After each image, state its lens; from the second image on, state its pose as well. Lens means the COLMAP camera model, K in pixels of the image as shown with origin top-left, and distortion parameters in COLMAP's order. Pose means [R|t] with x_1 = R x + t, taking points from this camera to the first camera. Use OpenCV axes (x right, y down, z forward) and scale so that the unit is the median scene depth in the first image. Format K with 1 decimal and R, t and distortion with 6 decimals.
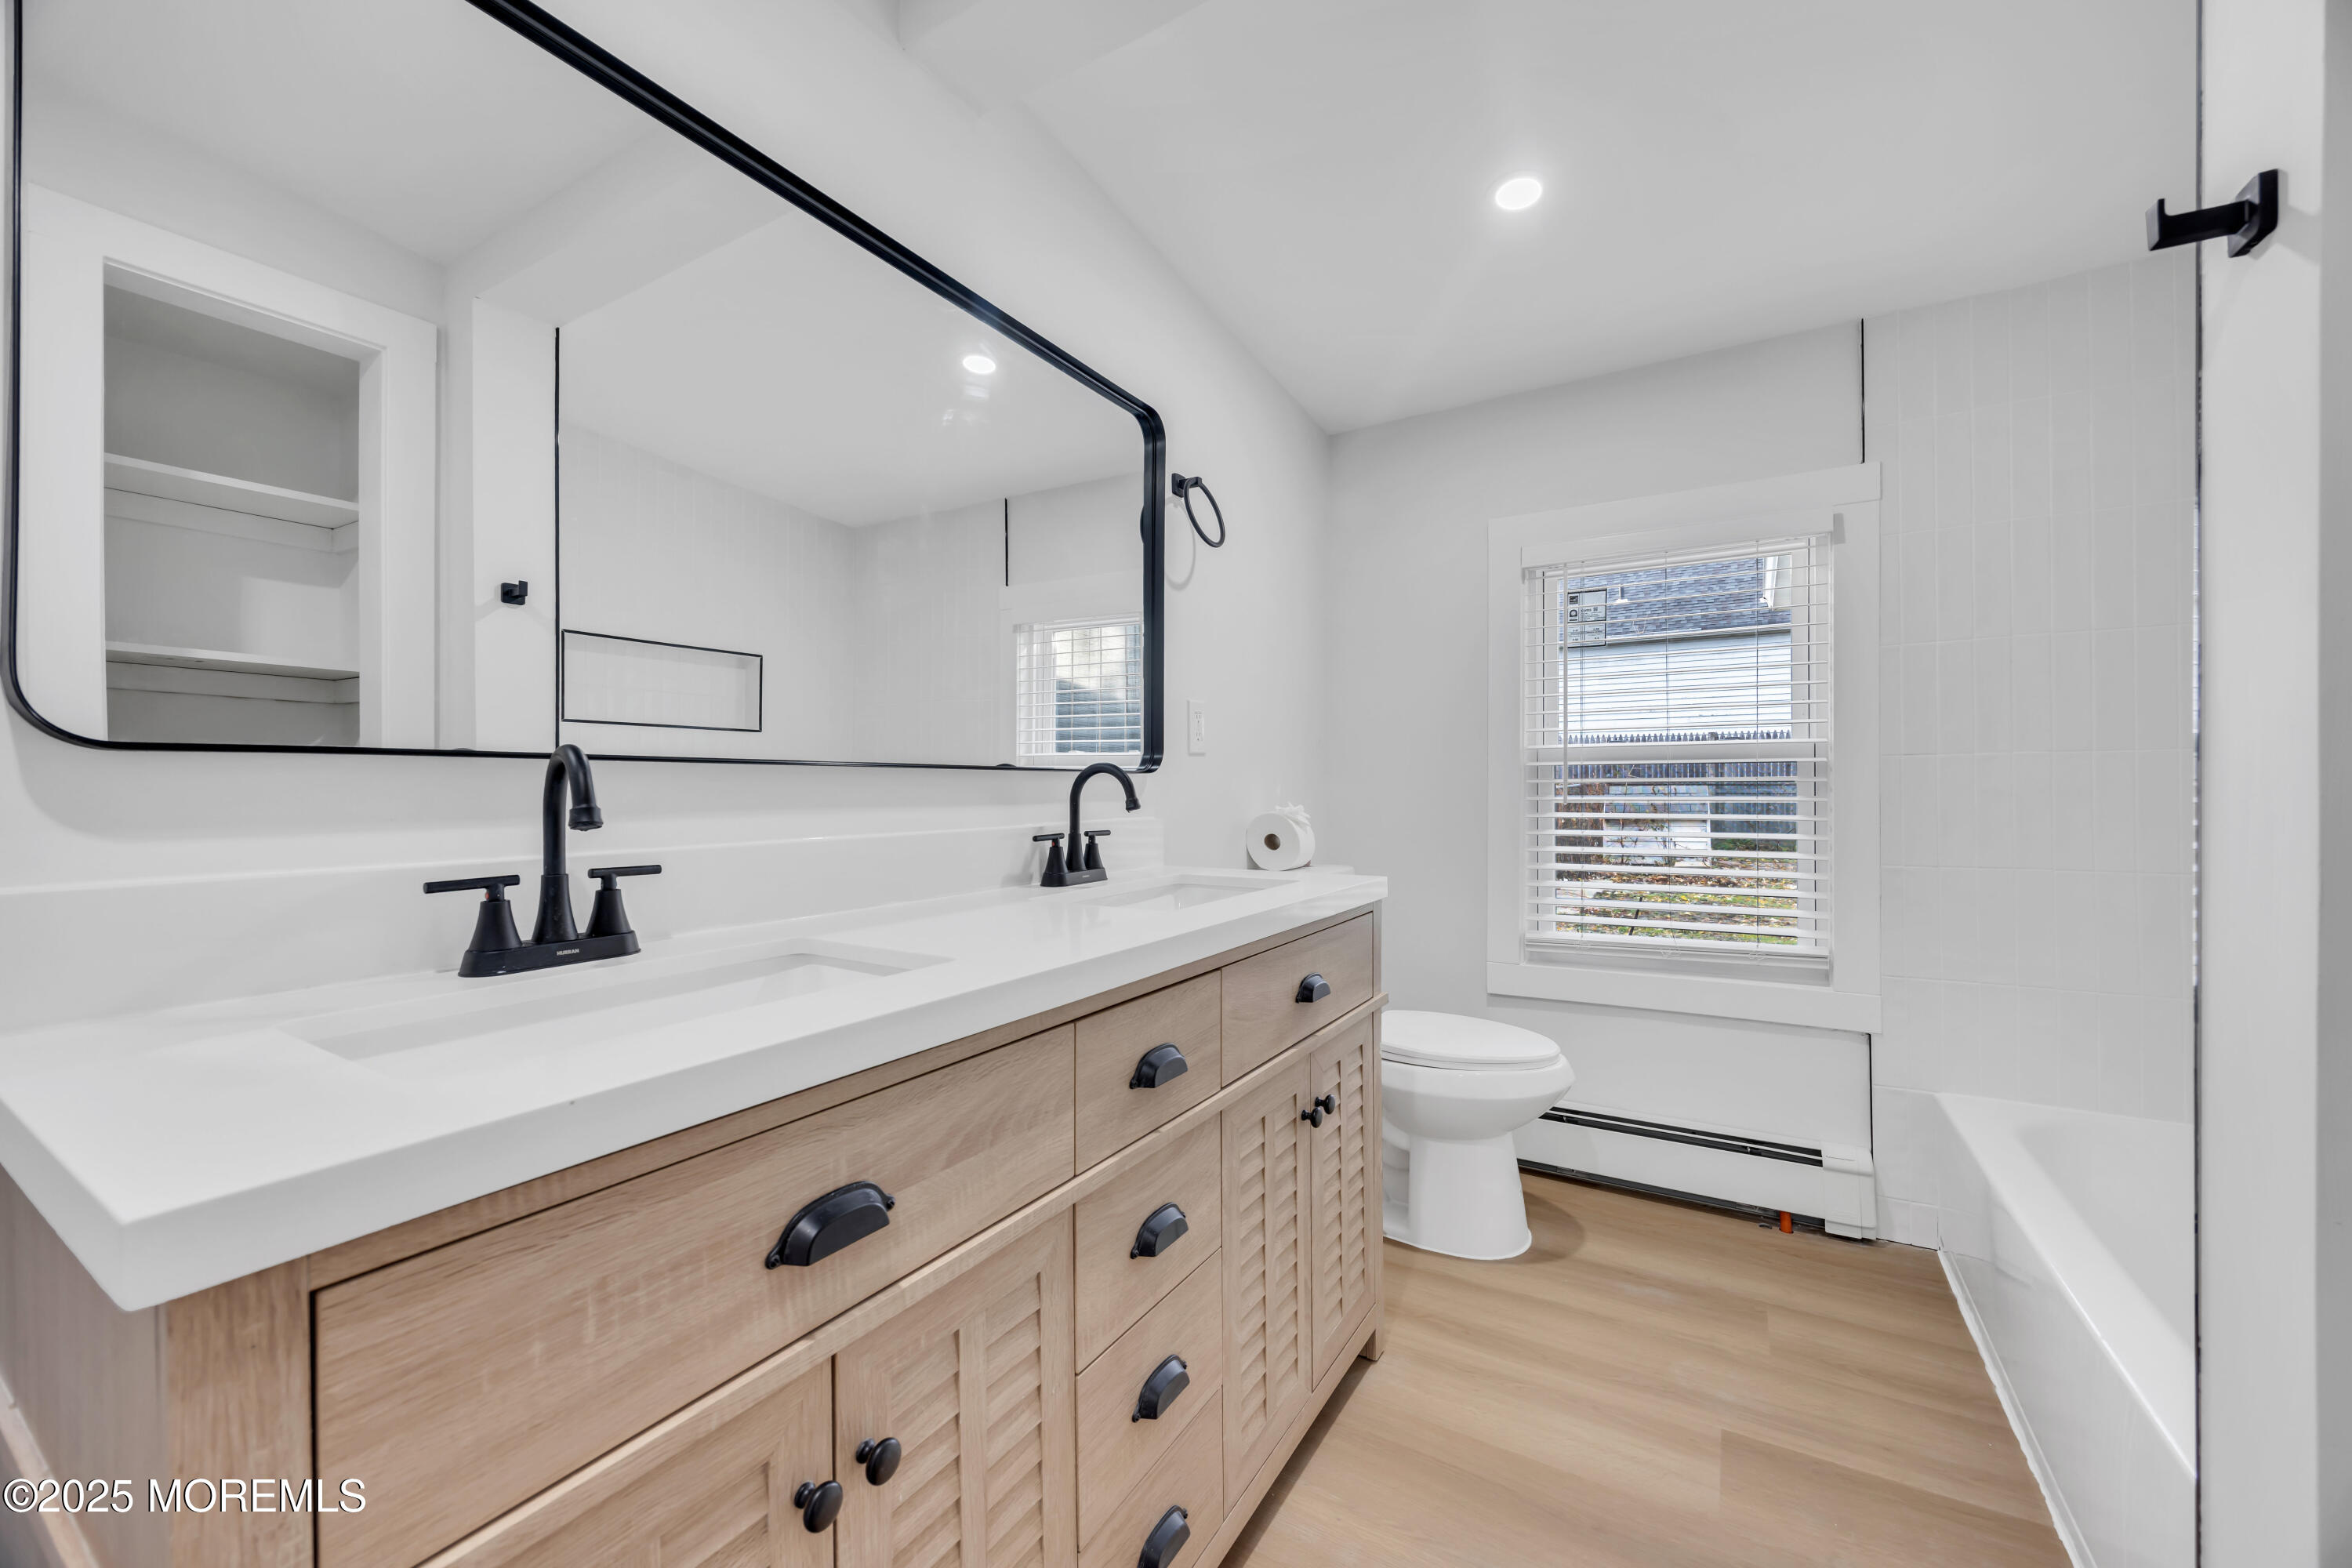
lens RADIAL K [[910.2, 0, 1189.2], [0, 910.2, 792.4], [0, 0, 1]] dist [-0.004030, -0.000686]
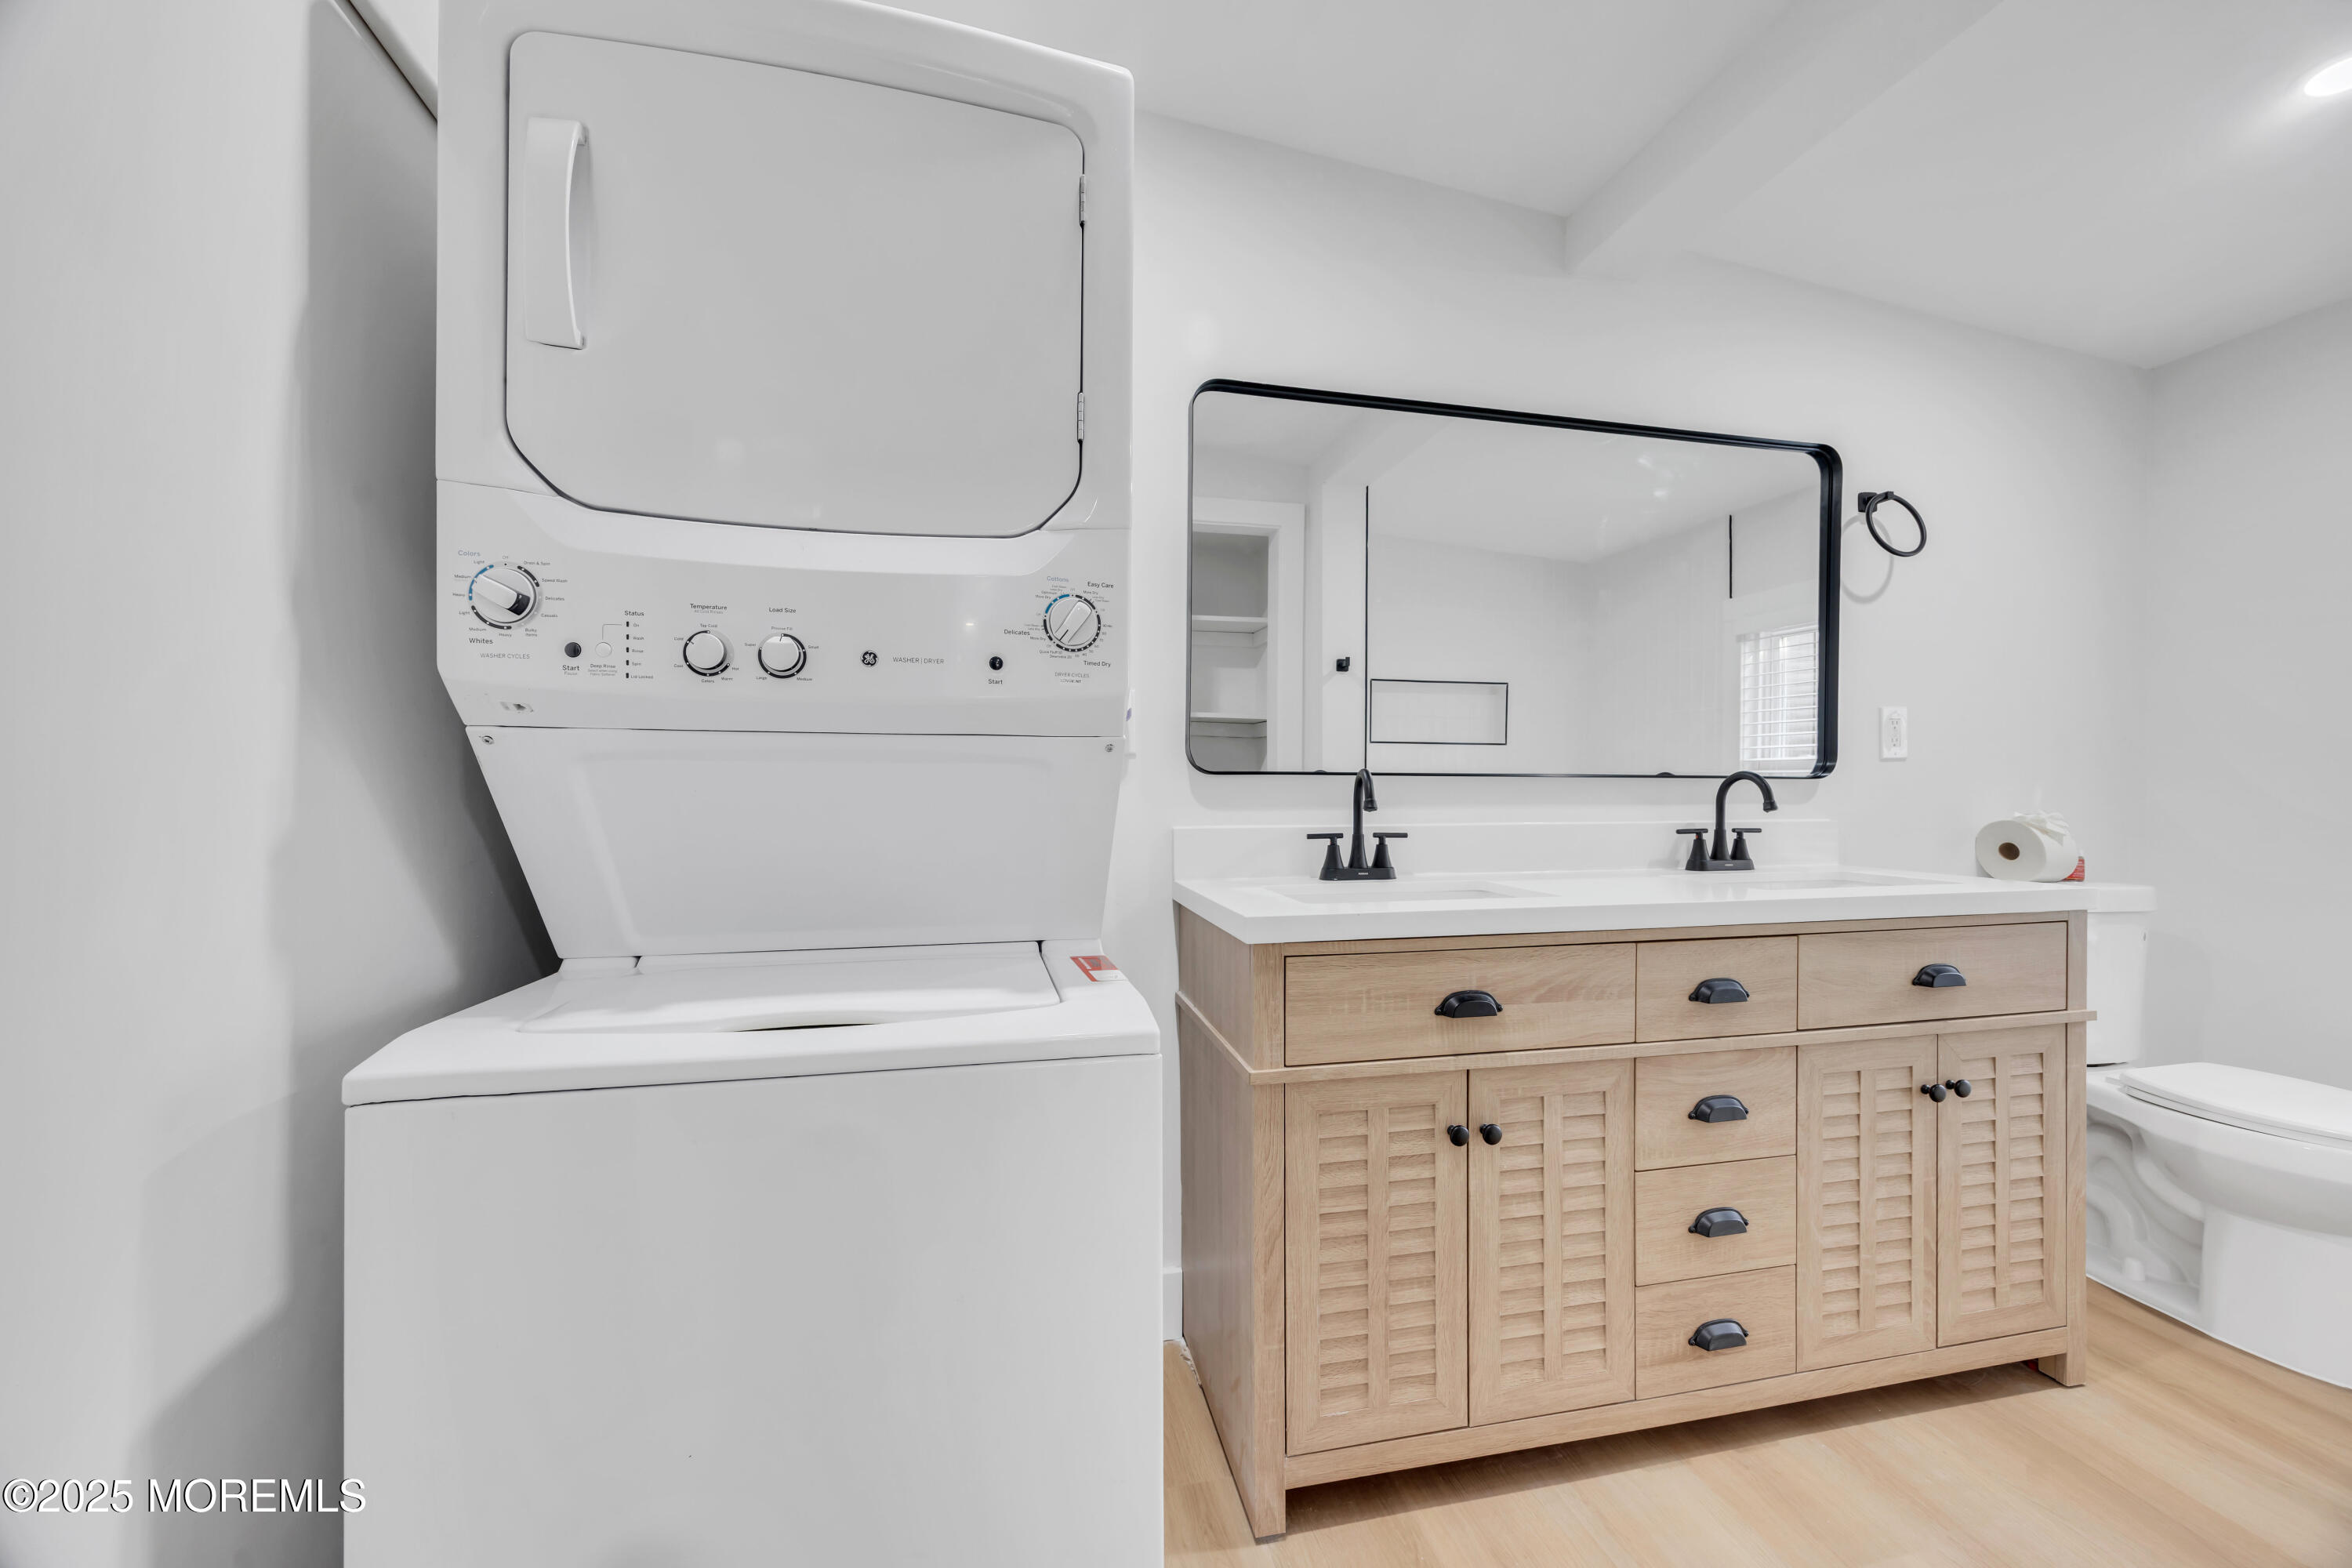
lens RADIAL K [[931.3, 0, 1176.0], [0, 931.3, 784.0], [0, 0, 1]] dist [0.022594, -0.000003]
pose [[0.684276, -0.000831, -0.729223, 0.445698], [-0.008333, 0.999925, -0.008959, 0.002396], [0.729175, 0.012207, 0.684218, -0.592404]]
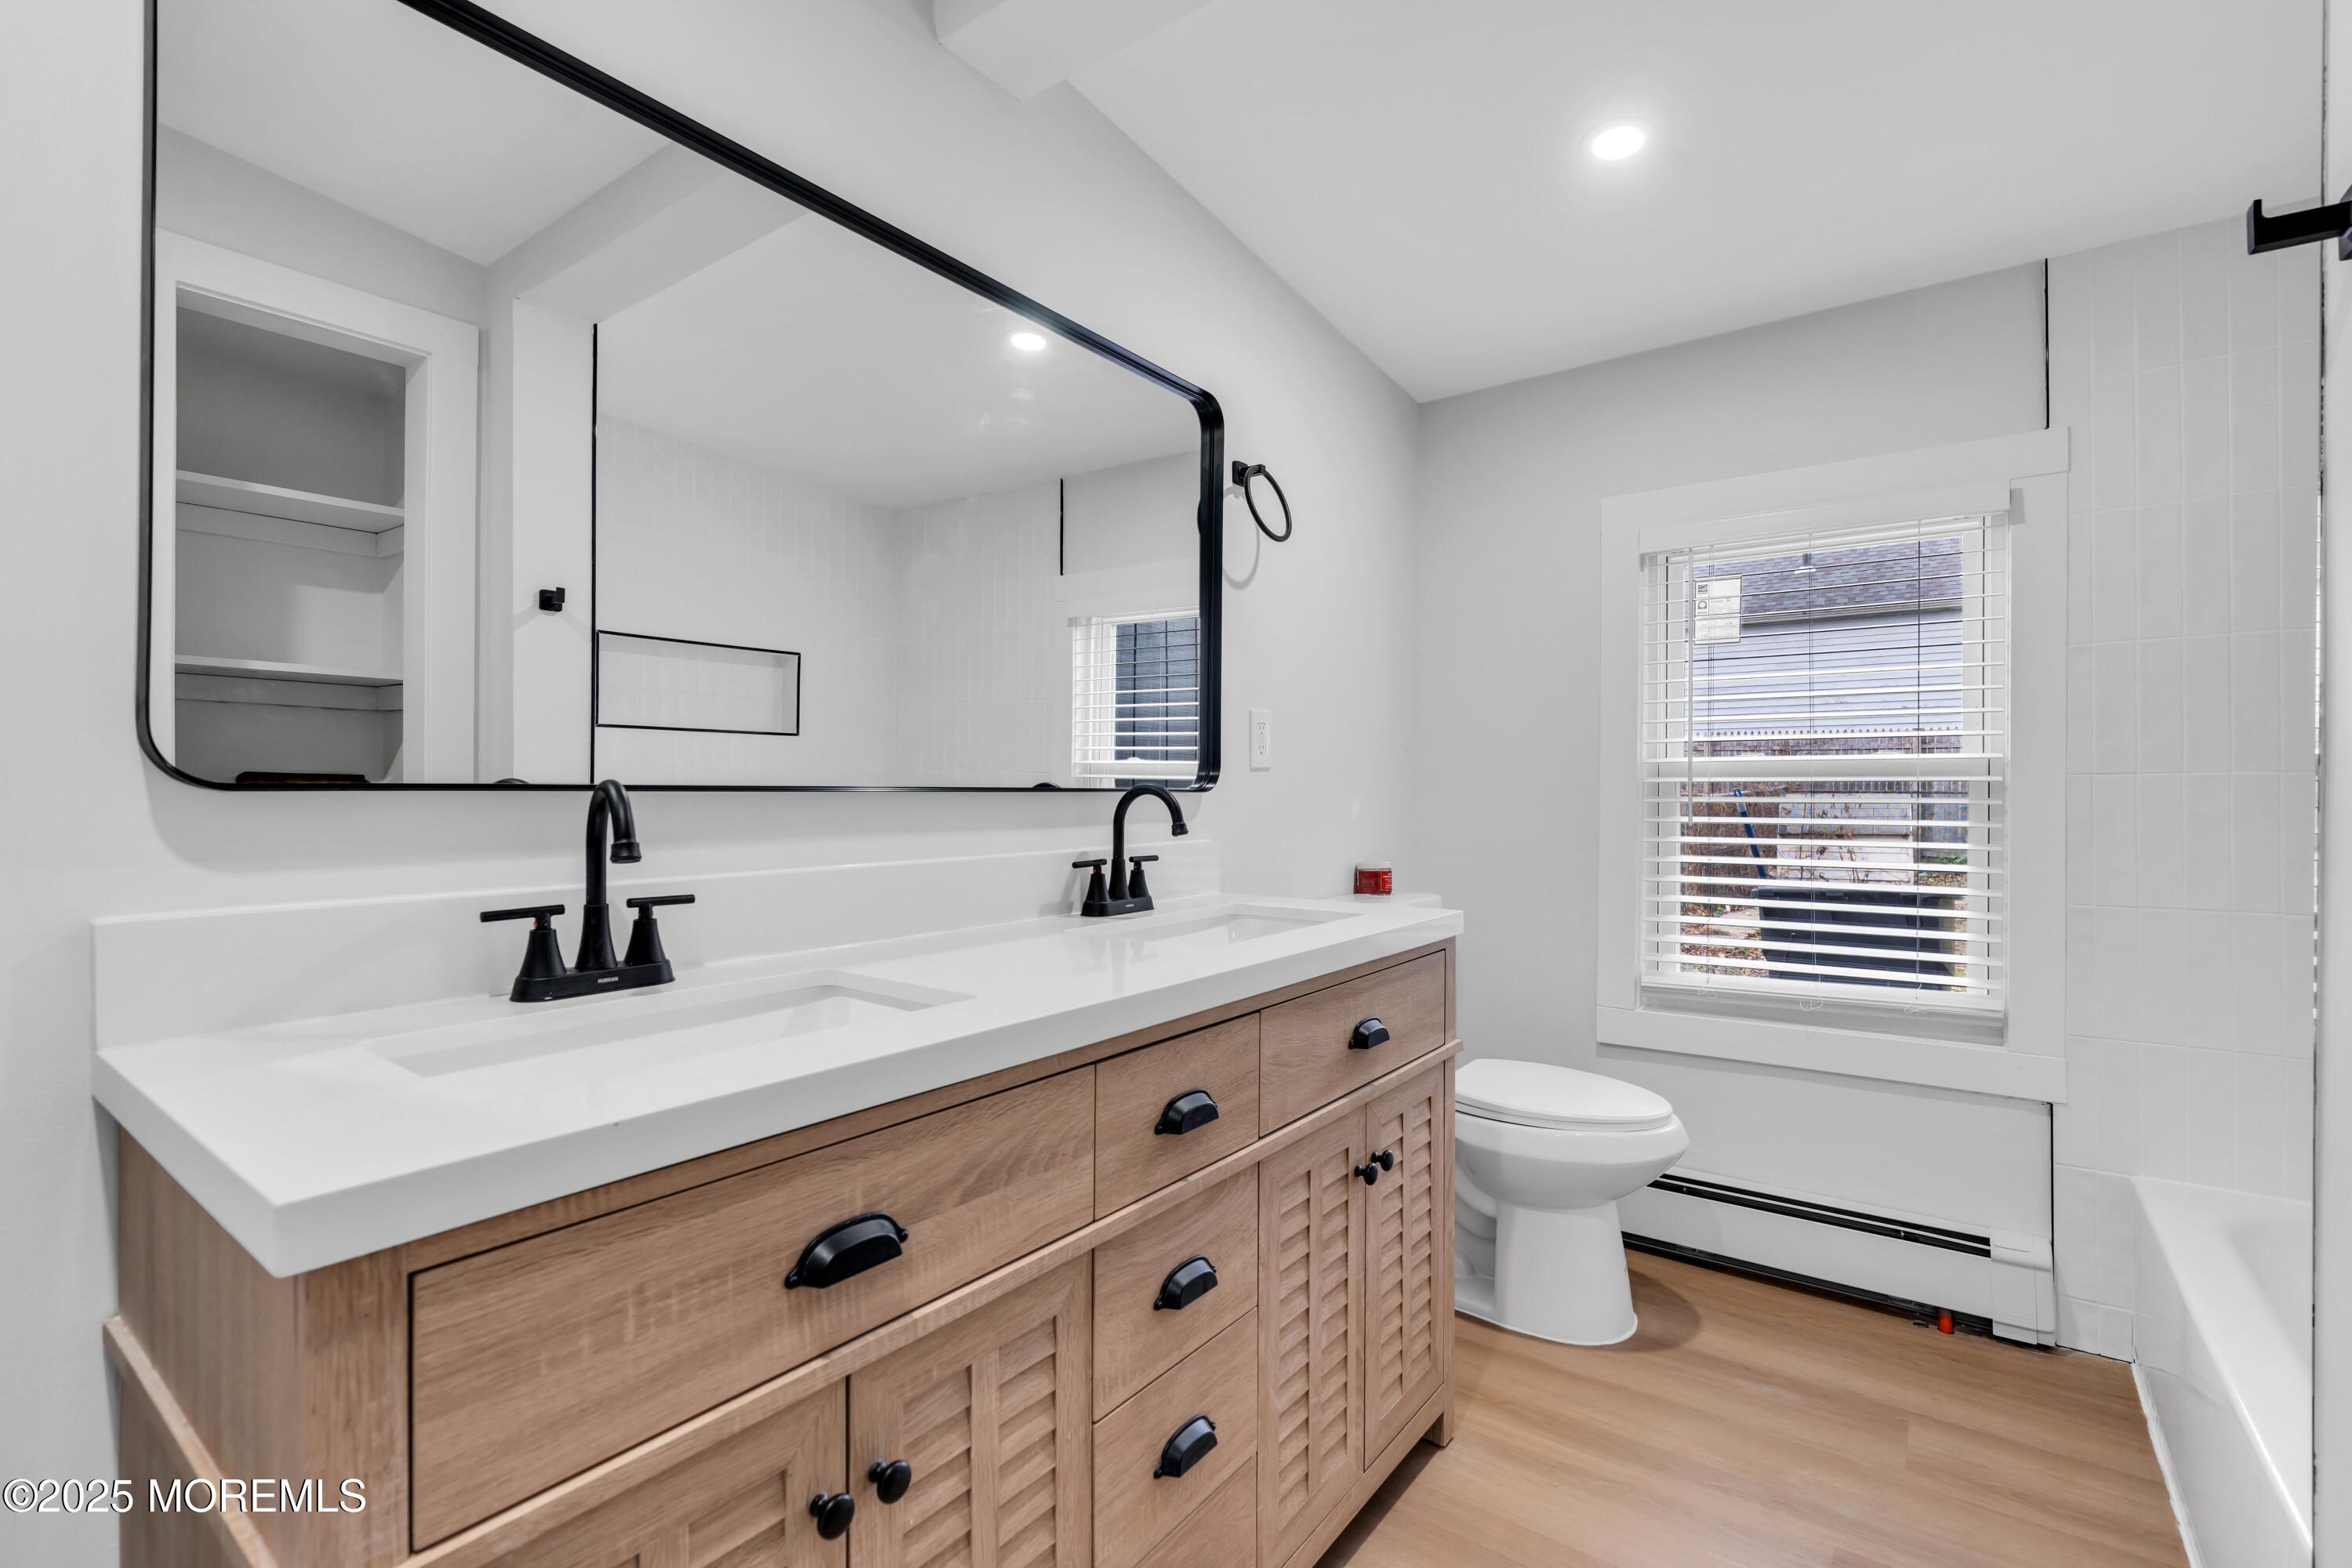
lens RADIAL K [[1067.6, 0, 1185.1], [0, 1067.6, 789.2], [0, 0, 1]] dist [-0.012818, 0.005772]
pose [[0.995370, 0.005495, -0.095965, 0.070330], [-0.005898, 0.999975, -0.003912, -0.034404], [0.095941, 0.004460, 0.995377, -0.119192]]
